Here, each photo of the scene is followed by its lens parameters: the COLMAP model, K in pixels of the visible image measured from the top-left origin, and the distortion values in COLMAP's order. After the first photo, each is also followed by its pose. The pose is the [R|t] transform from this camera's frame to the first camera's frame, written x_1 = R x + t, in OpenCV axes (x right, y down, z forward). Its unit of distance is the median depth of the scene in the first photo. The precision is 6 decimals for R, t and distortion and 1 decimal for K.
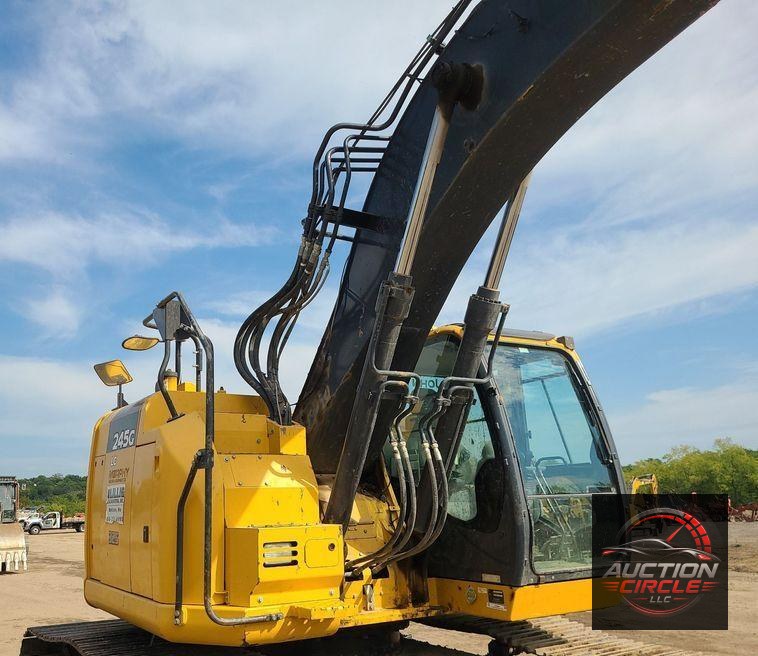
lens RADIAL K [[711.5, 0, 345.1], [0, 711.5, 392.2], [0, 0, 1]] dist [0.051740, 0.004830]
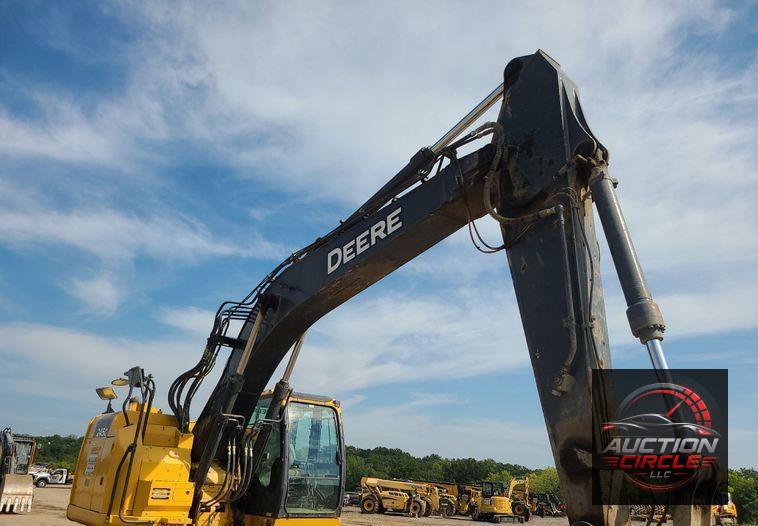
lens RADIAL K [[543.1, 0, 407.6], [0, 543.1, 318.8], [0, 0, 1]] dist [0.031917, -0.005360]
pose [[0.983352, 0.123029, 0.133726, 0.317181], [-0.102850, 0.983540, -0.148560, -0.117425], [-0.149802, 0.132333, 0.979820, -0.746776]]
